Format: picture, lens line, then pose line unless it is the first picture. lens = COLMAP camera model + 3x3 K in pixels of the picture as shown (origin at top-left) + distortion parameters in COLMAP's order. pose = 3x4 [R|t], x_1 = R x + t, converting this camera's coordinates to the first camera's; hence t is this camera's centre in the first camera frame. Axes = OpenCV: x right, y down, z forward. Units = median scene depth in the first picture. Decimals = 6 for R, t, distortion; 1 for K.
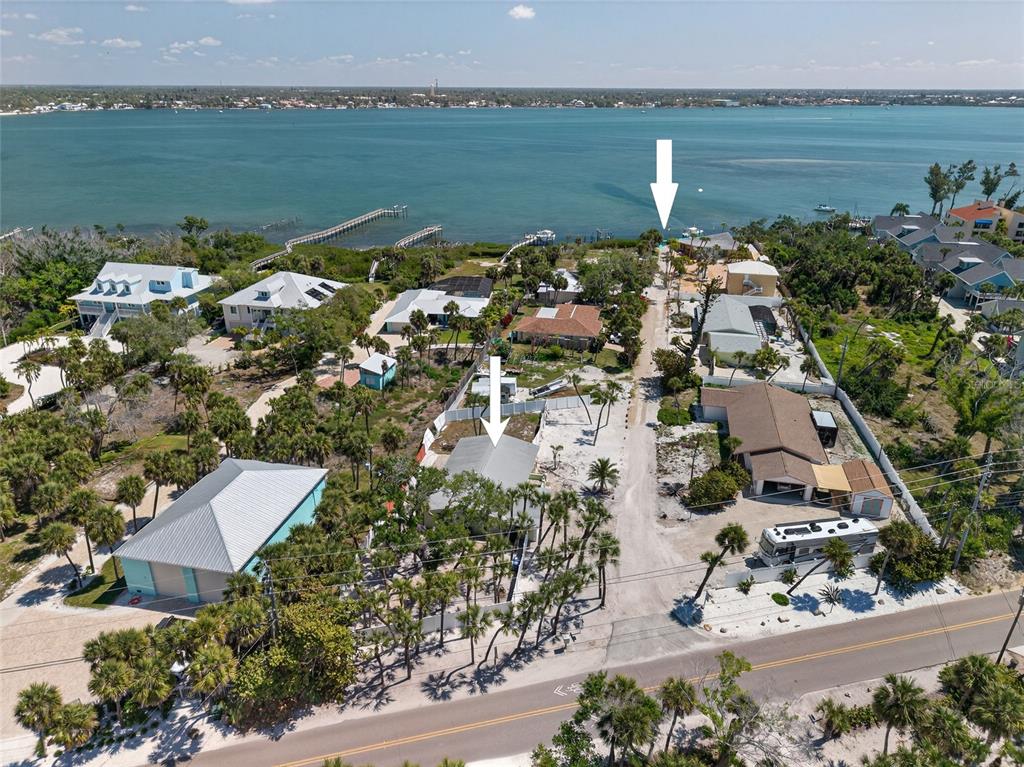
lens RADIAL K [[684.9, 0, 512.0], [0, 684.9, 383.5], [0, 0, 1]] dist [0.038124, -0.036244]
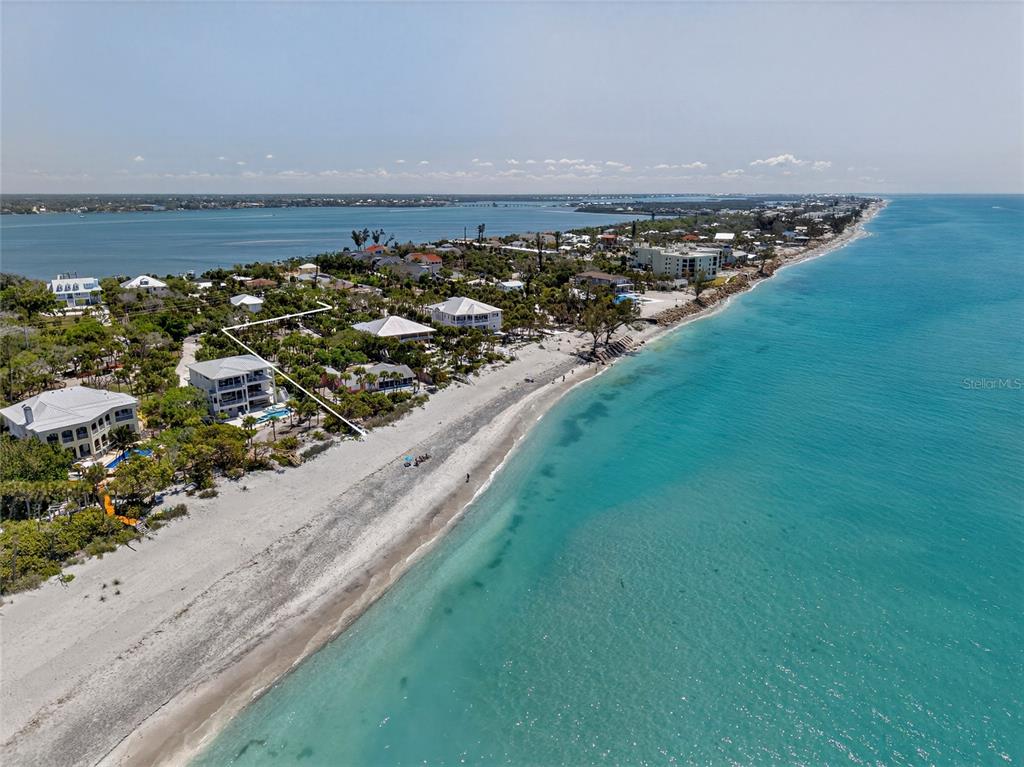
lens RADIAL K [[684.9, 0, 512.0], [0, 684.9, 383.5], [0, 0, 1]] dist [0.038124, -0.036244]
pose [[0.705100, -0.198226, 0.680838, -0.108619], [0.287785, 0.957501, -0.019264, 0.059157], [-0.648085, 0.209518, 0.732180, -0.146213]]
